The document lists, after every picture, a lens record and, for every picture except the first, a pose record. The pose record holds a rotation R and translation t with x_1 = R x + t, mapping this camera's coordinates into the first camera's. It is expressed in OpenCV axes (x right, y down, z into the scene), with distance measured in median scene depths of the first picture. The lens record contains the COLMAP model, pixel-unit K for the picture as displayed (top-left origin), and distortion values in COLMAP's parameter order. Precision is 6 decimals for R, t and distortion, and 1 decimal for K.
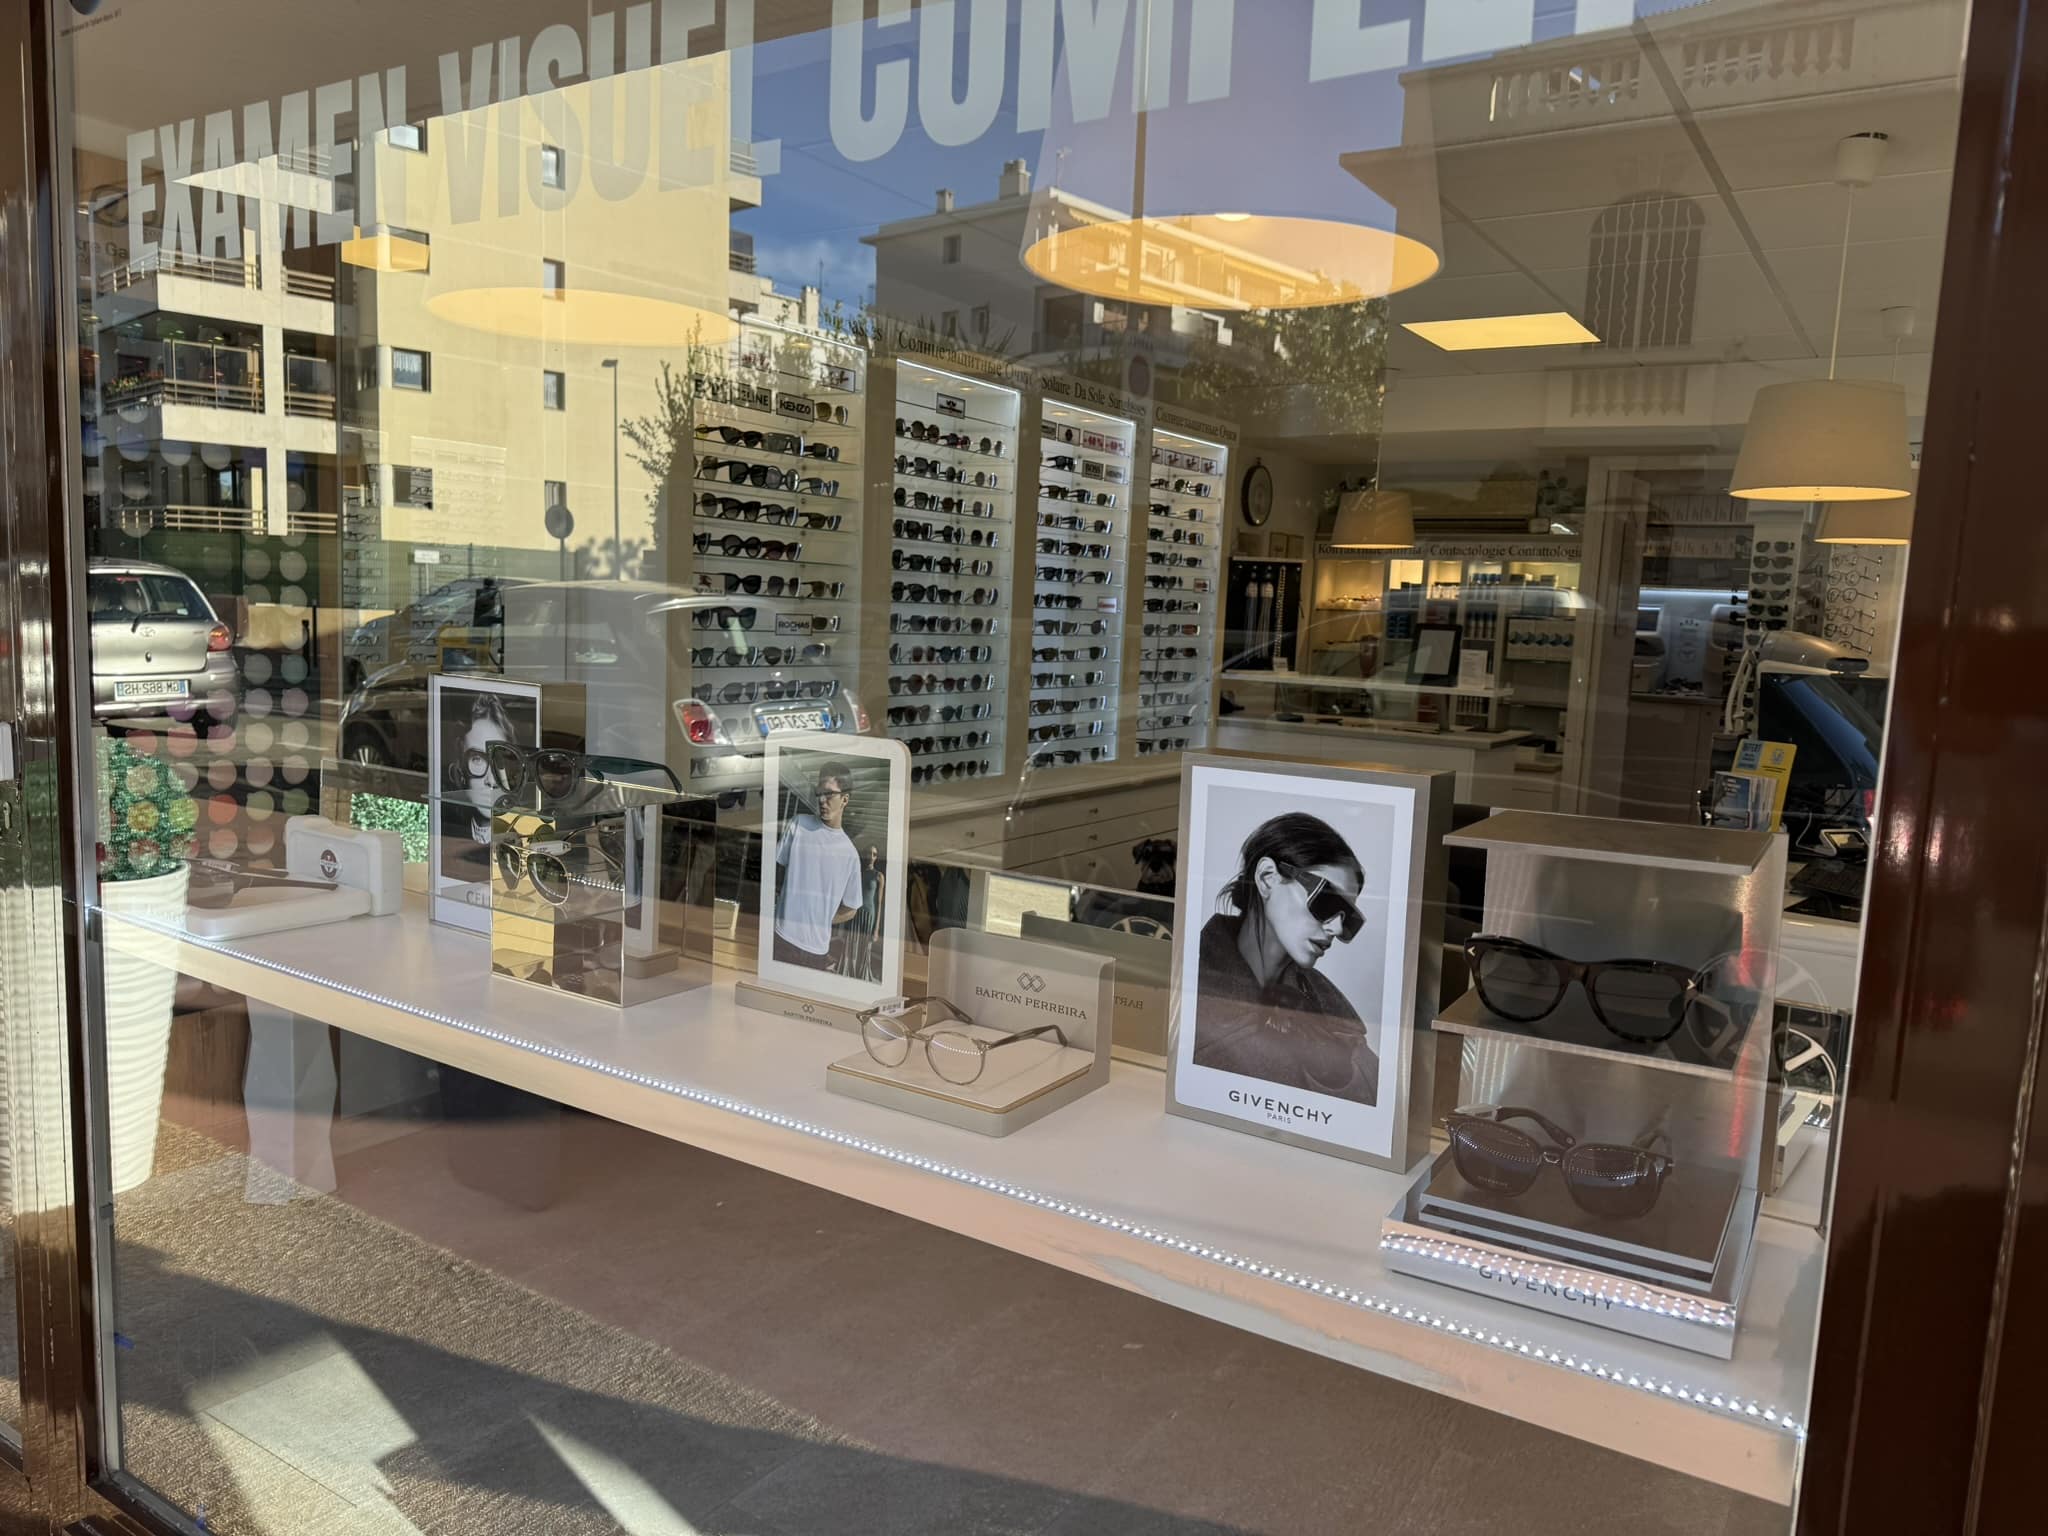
lens RADIAL K [[1463.4, 0, 1024.0], [0, 1463.4, 768.0], [0, 0, 1]] dist [0.025479, -0.000327]
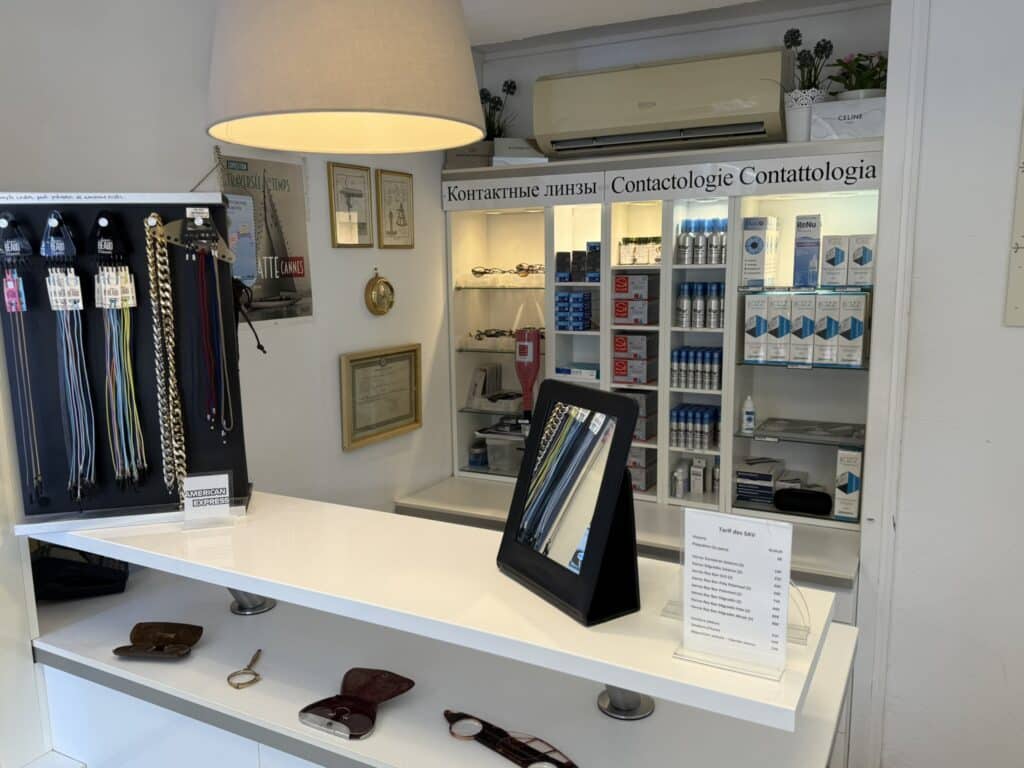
lens RADIAL K [[791.4, 0, 512.0], [0, 791.4, 384.0], [0, 0, 1]] dist [0.002937, 0.000336]
pose [[0.990555, -0.069563, 0.118158, 0.260032], [0.063430, 0.996475, 0.054902, -0.117057], [-0.121560, -0.046889, 0.991476, 0.913831]]
